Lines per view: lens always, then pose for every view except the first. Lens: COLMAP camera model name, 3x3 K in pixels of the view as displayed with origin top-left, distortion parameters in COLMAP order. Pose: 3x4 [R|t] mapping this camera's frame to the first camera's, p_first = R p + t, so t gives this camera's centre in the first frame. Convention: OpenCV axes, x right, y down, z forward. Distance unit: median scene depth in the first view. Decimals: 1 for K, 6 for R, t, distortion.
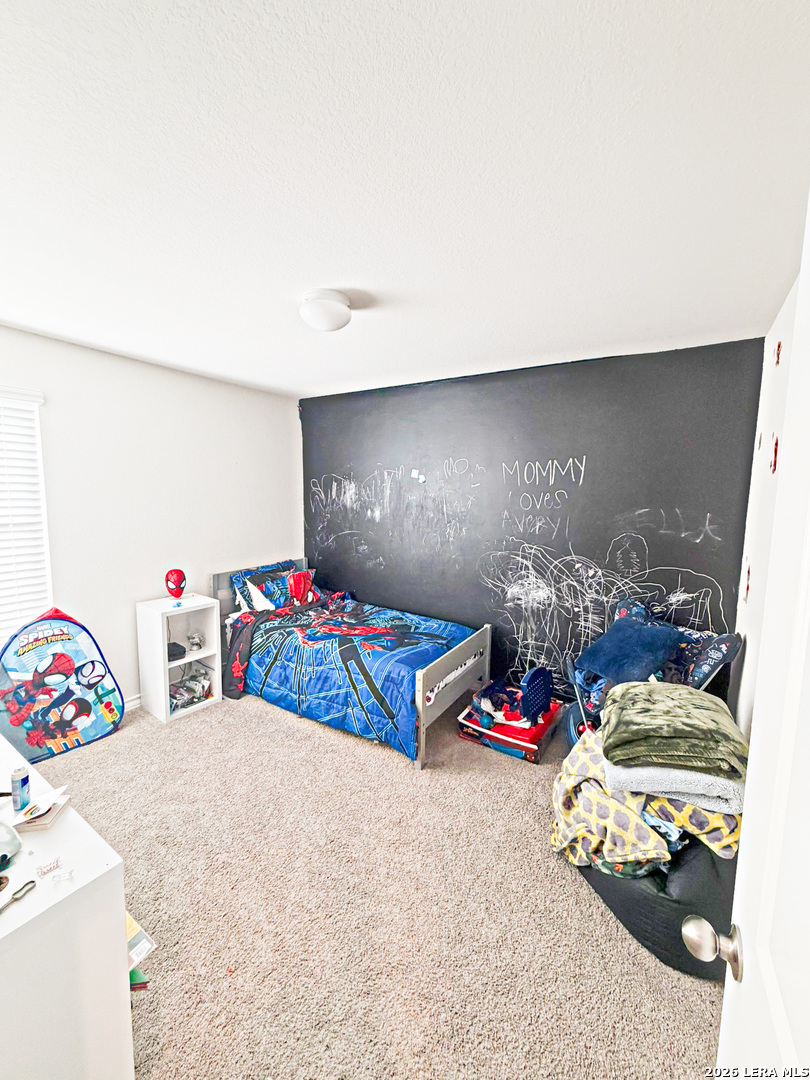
lens RADIAL K [[430.1, 0, 405.8], [0, 430.1, 537.2], [0, 0, 1]] dist [-0.000383, 0.000115]
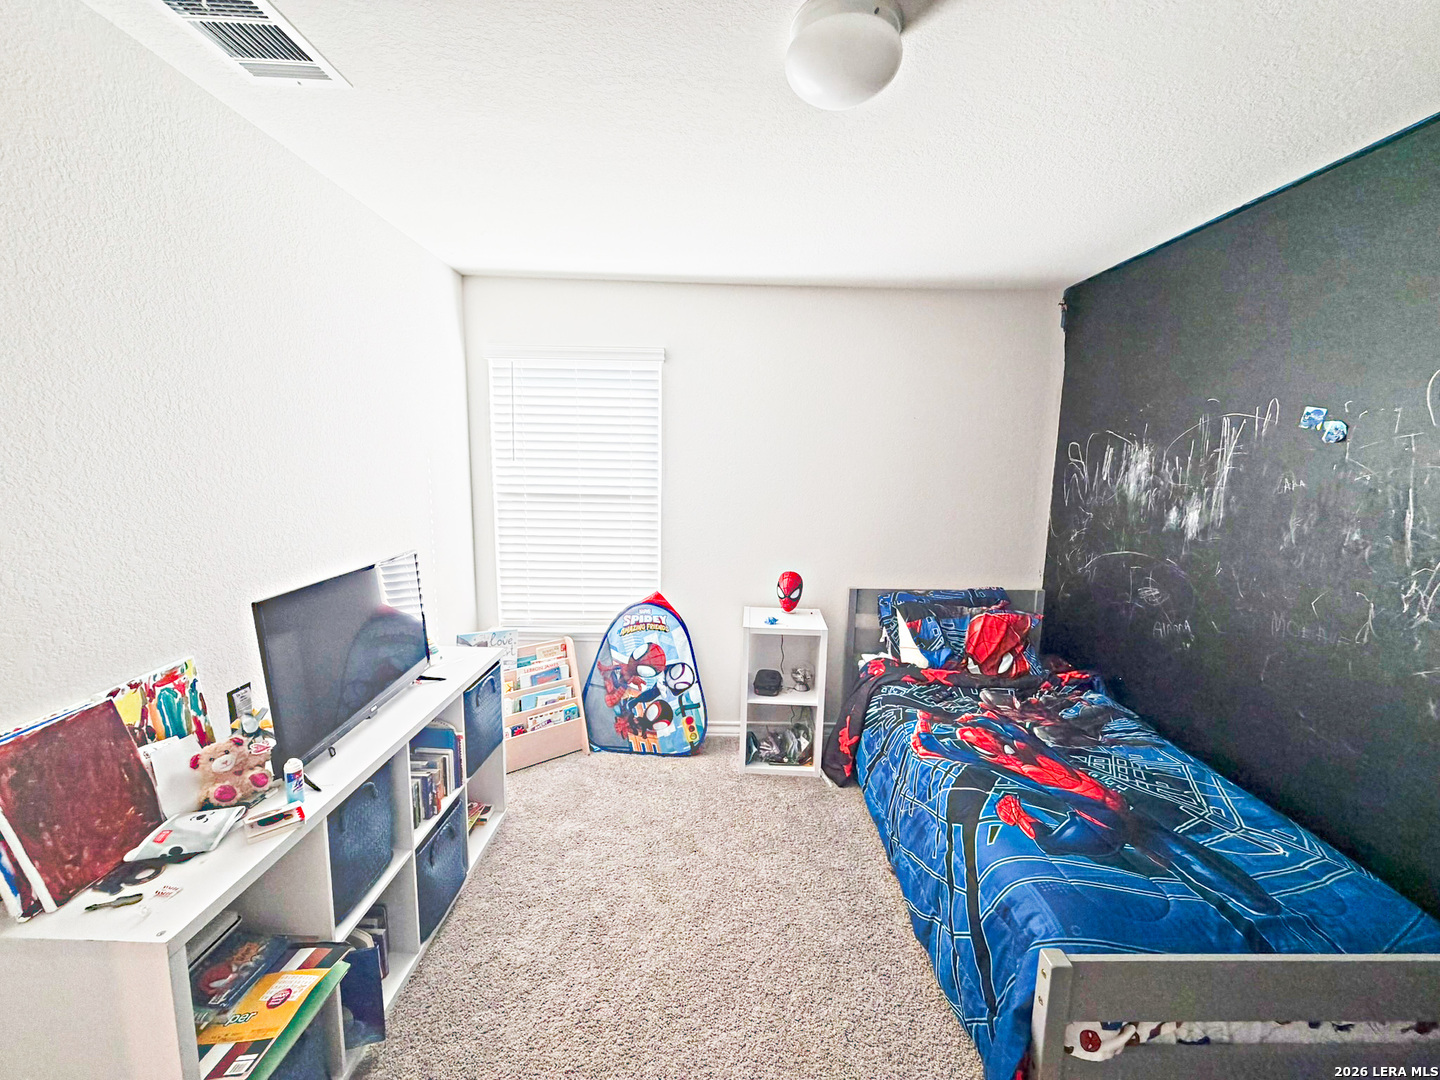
lens RADIAL K [[573.5, 0, 720.2], [0, 573.5, 543.1], [0, 0, 1]] dist [-0.000383, 0.000115]
pose [[0.544126, 0.120271, -0.830338, 0.187355], [-0.099498, 0.991938, 0.078477, -0.035767], [0.833083, 0.039916, 0.551707, 0.370294]]
